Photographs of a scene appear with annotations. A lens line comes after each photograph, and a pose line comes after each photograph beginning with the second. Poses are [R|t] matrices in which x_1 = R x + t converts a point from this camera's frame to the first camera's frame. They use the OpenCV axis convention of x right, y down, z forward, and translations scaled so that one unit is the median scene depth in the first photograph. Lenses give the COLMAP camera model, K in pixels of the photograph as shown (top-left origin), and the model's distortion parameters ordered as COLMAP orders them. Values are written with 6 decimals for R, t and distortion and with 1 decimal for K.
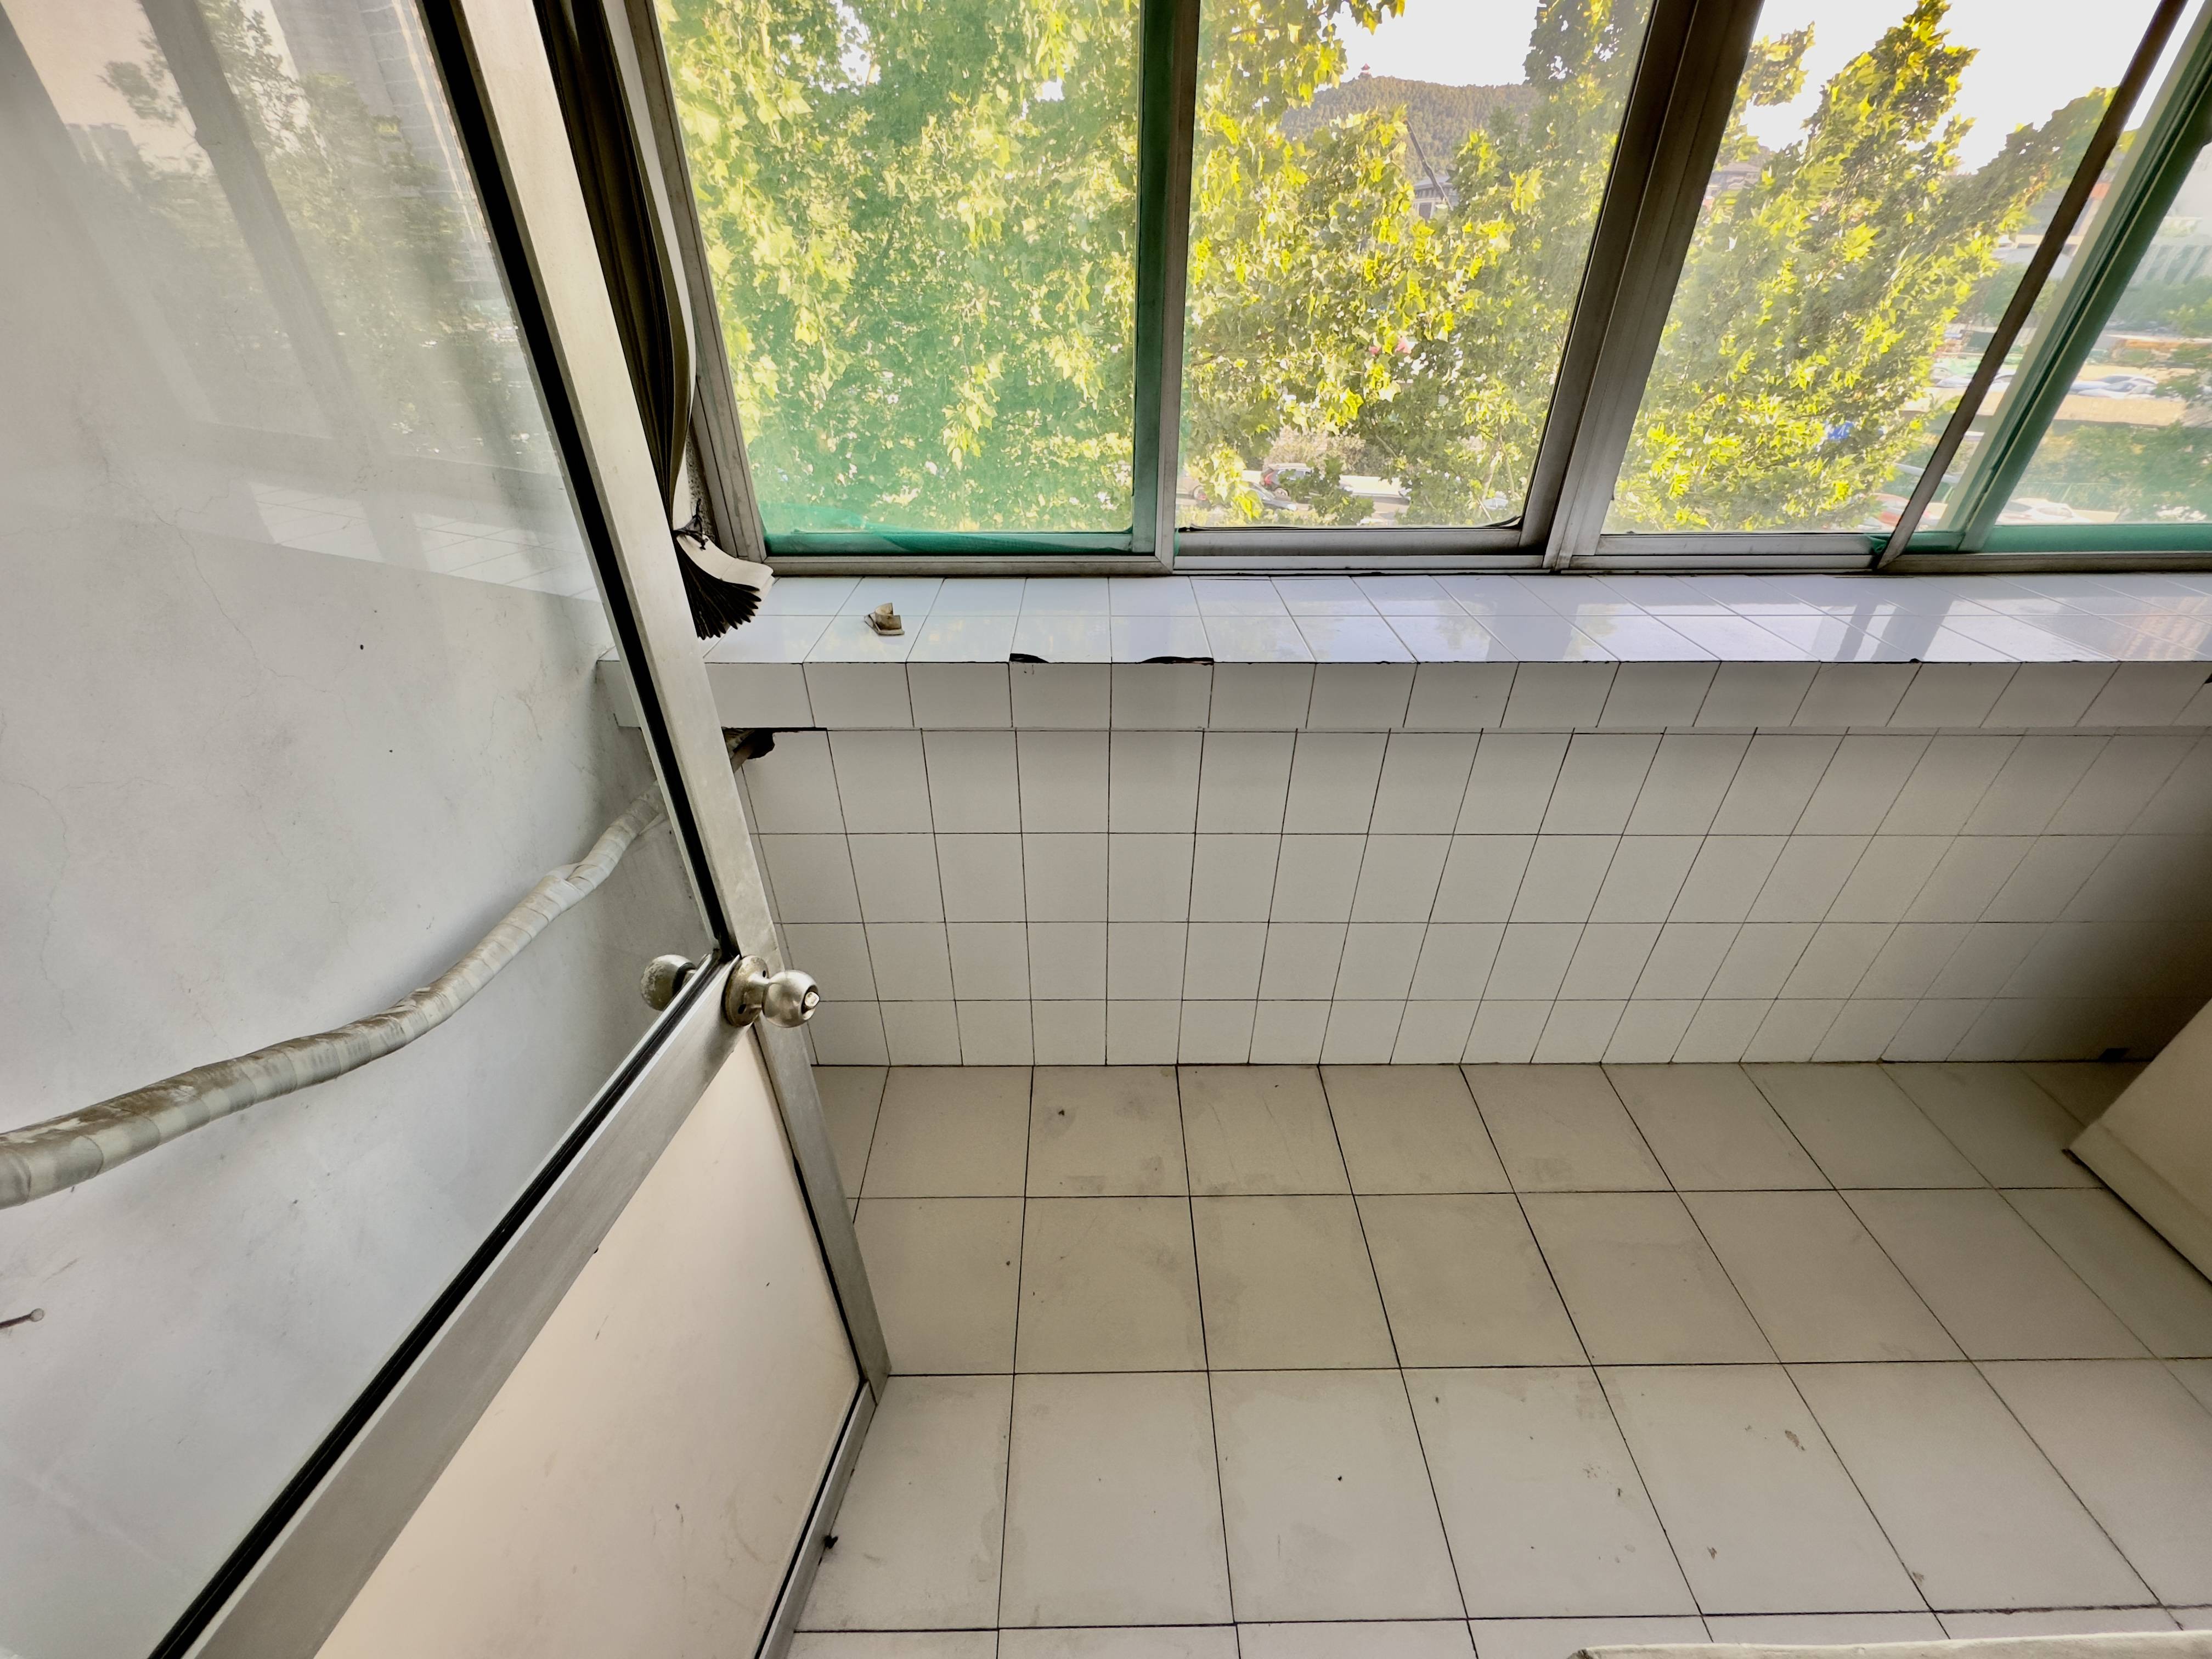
lens RADIAL K [[882.7, 0, 1105.6], [0, 882.7, 831.8], [0, 0, 1]] dist [-0.011723, -0.000015]
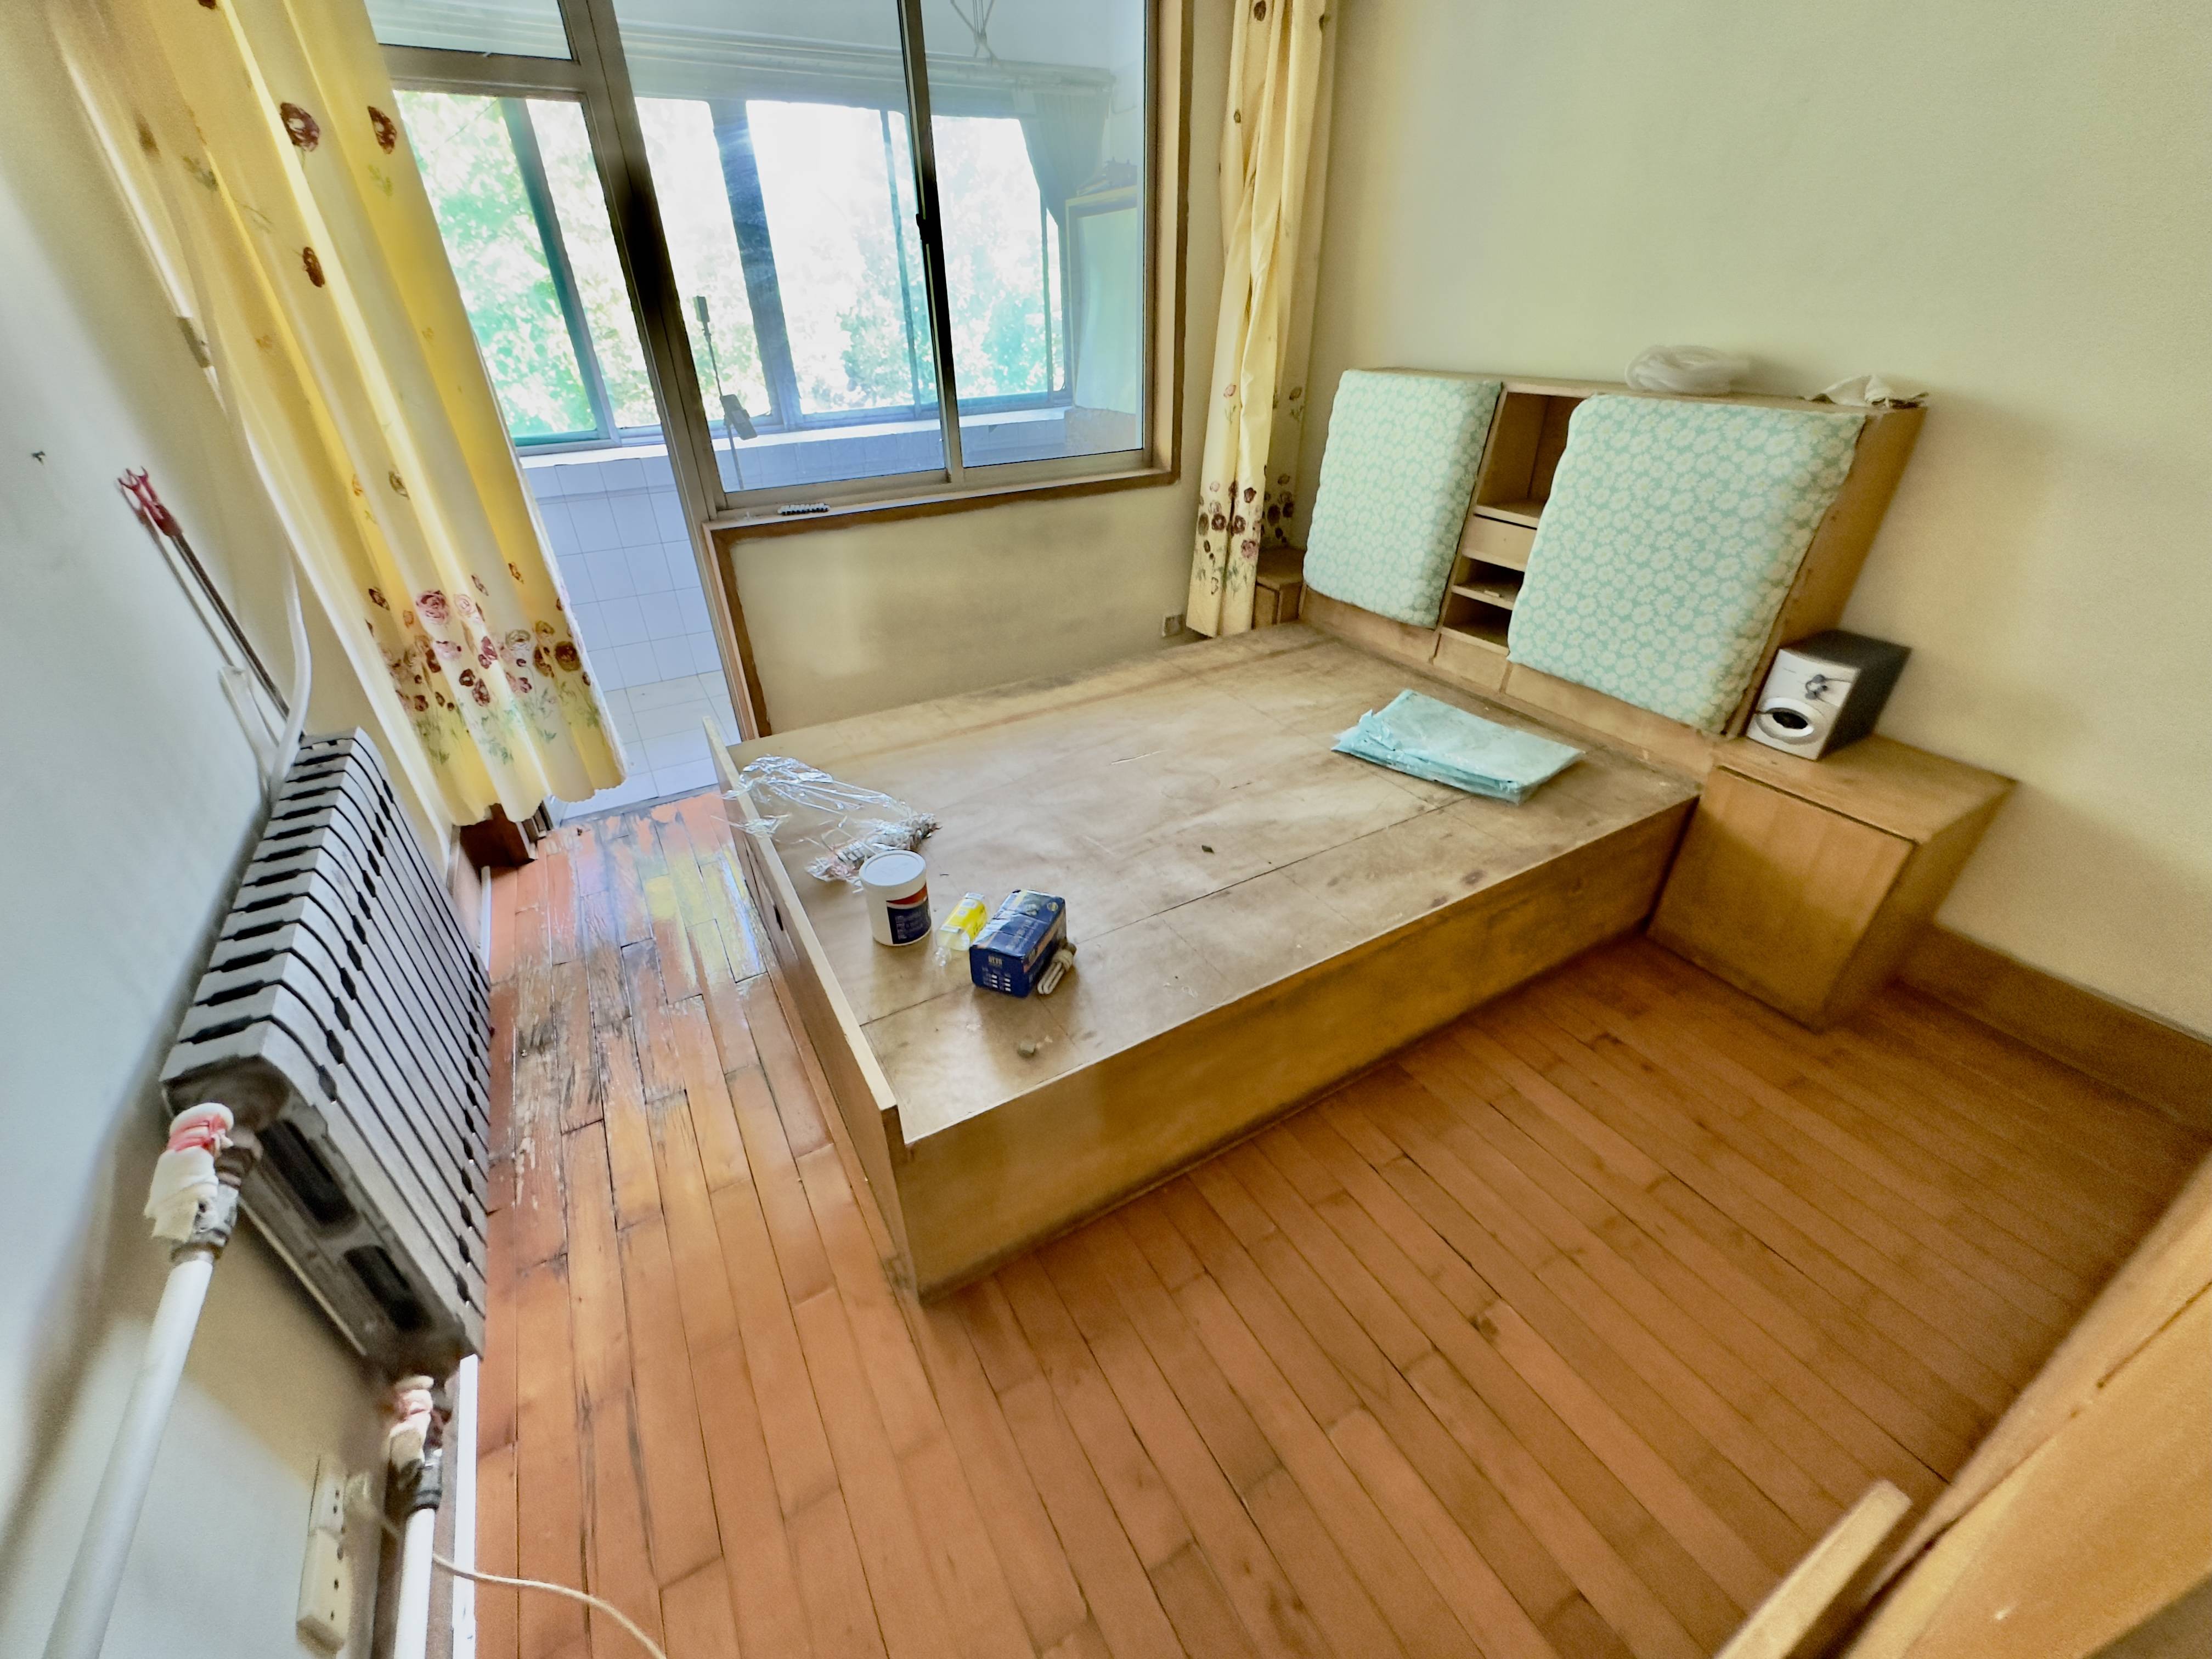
lens RADIAL K [[882.7, 0, 1105.0], [0, 882.7, 829.4], [0, 0, 1]] dist [-0.011723, -0.000015]
pose [[0.867909, -0.279080, 0.410912, -0.016763], [0.297931, 0.954400, 0.018927, 0.260835], [-0.397457, 0.105997, 0.911478, -0.388268]]
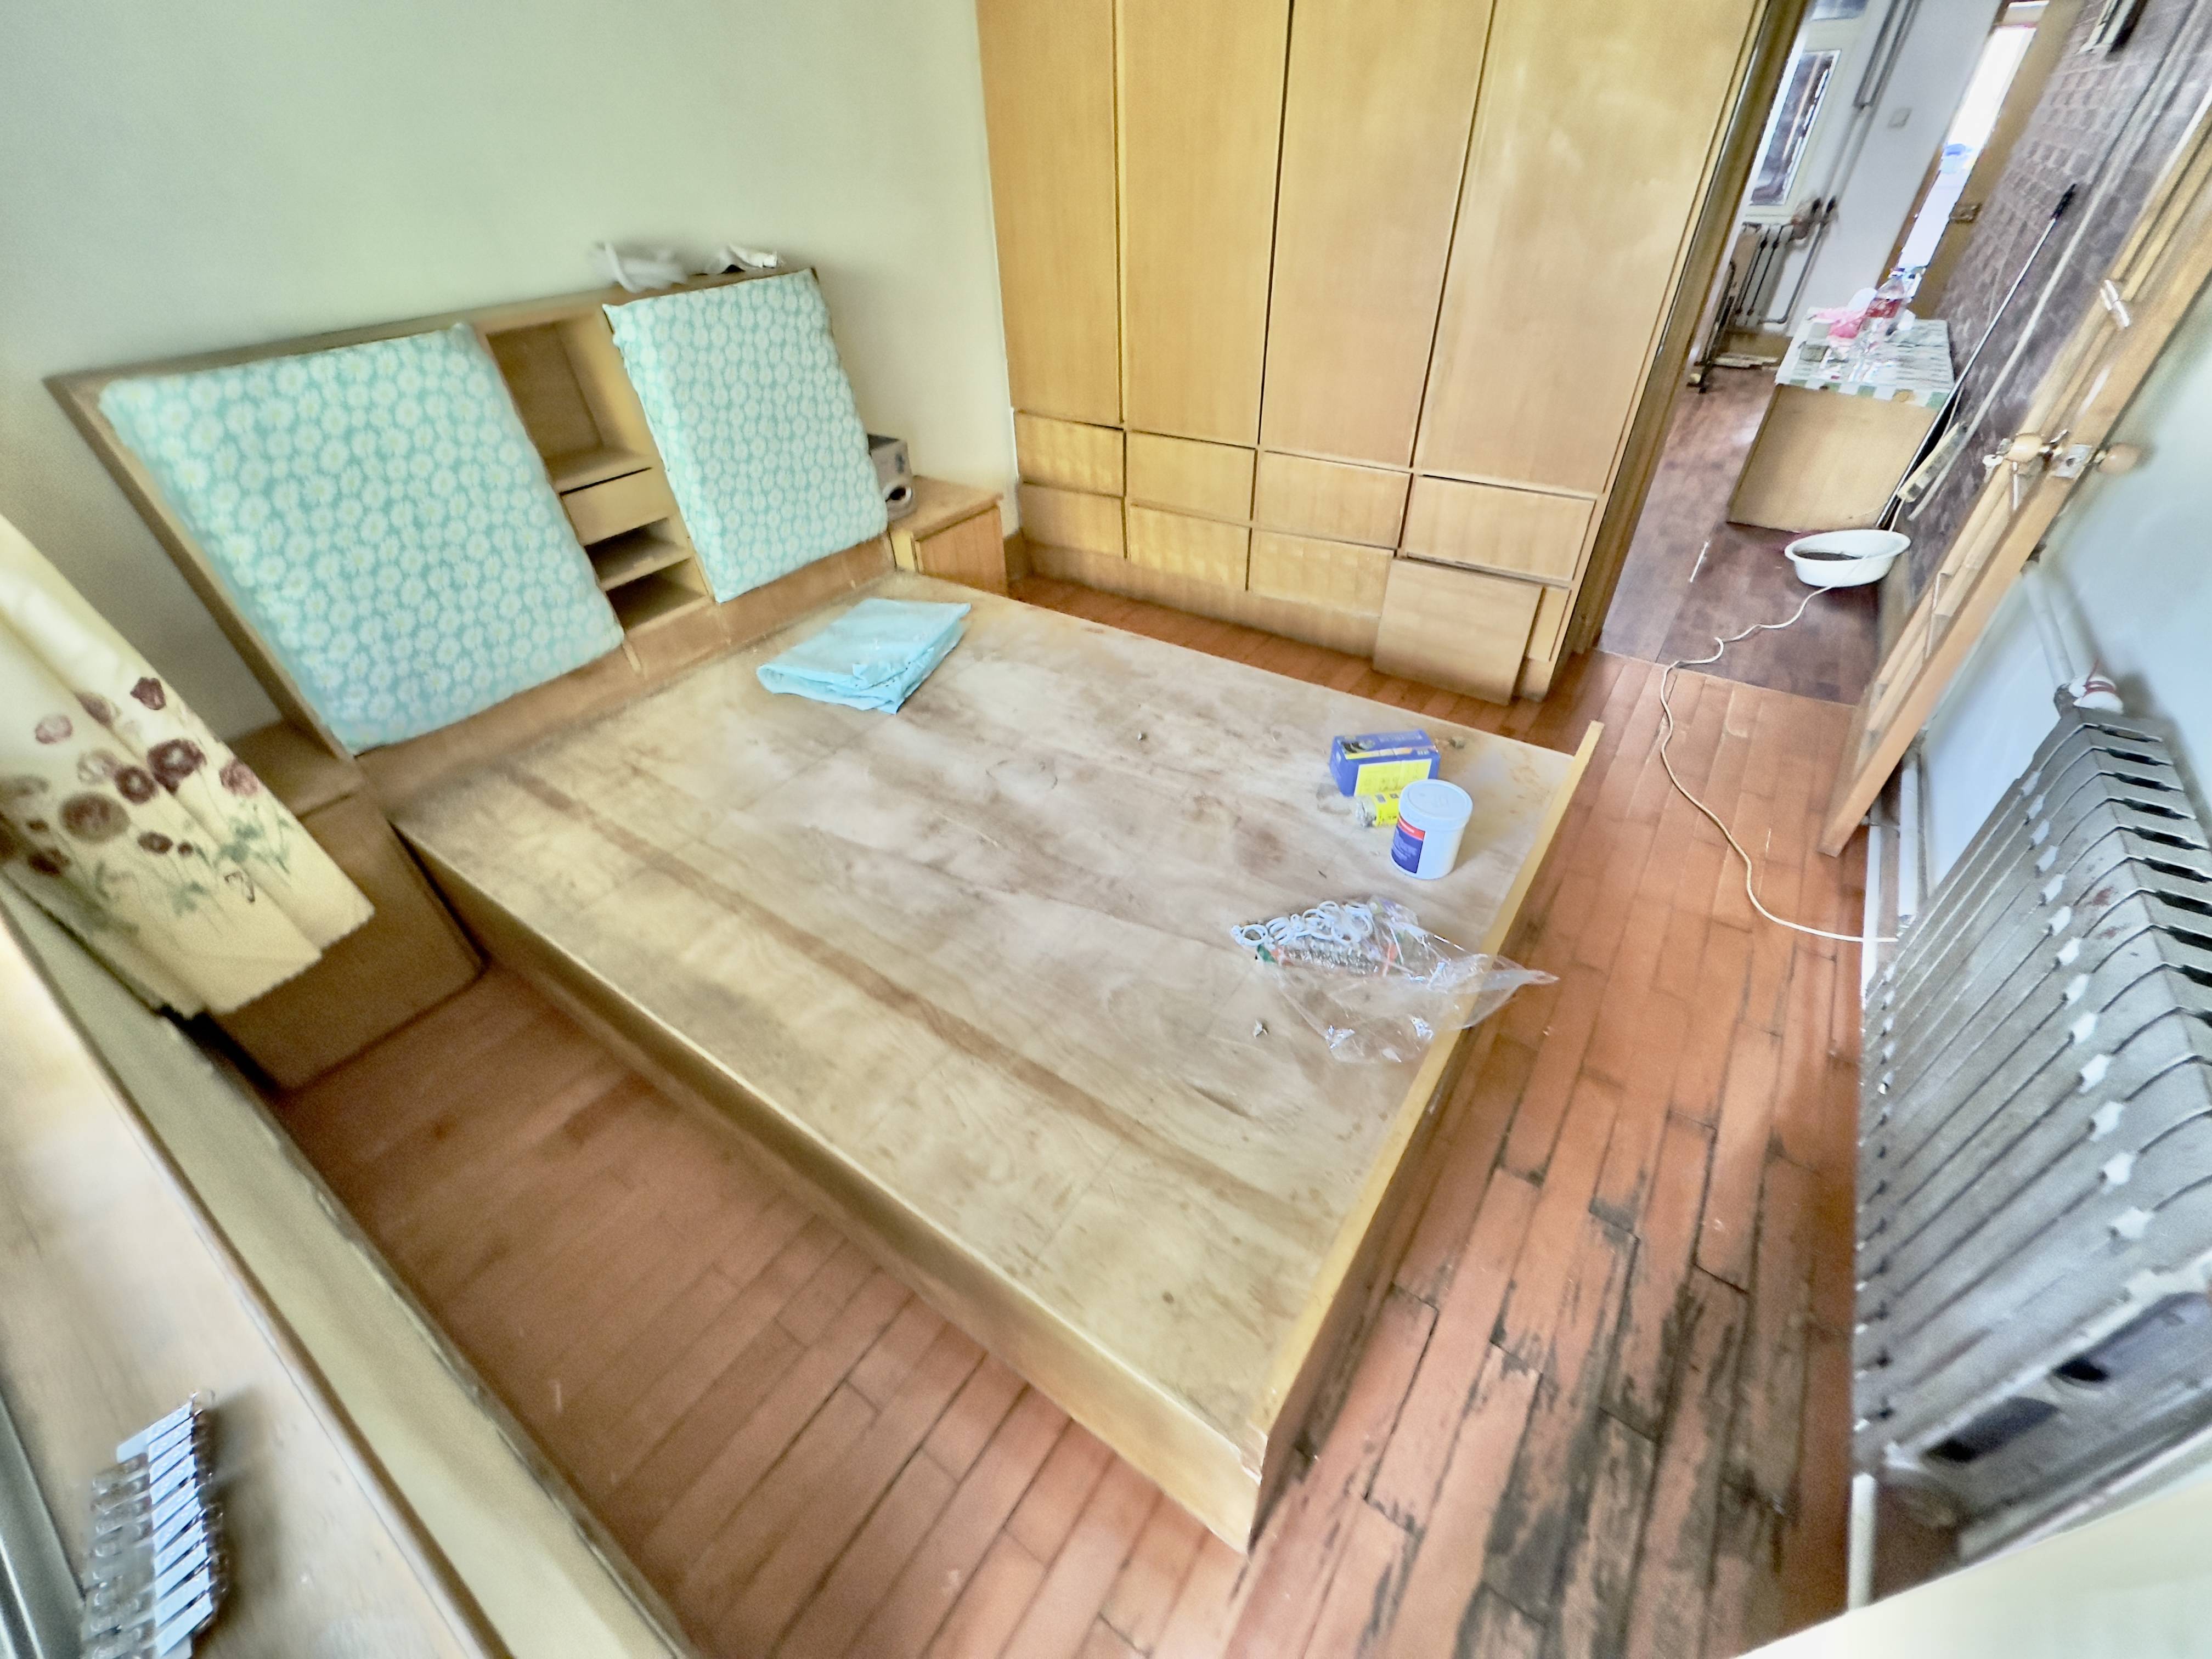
lens RADIAL K [[882.7, 0, 1108.8], [0, 882.7, 825.6], [0, 0, 1]] dist [-0.011723, -0.000015]
pose [[-0.819509, -0.344925, 0.457636, 0.007032], [0.338626, 0.352777, 0.872285, -0.411827], [-0.462317, 0.869813, -0.172303, 0.576811]]
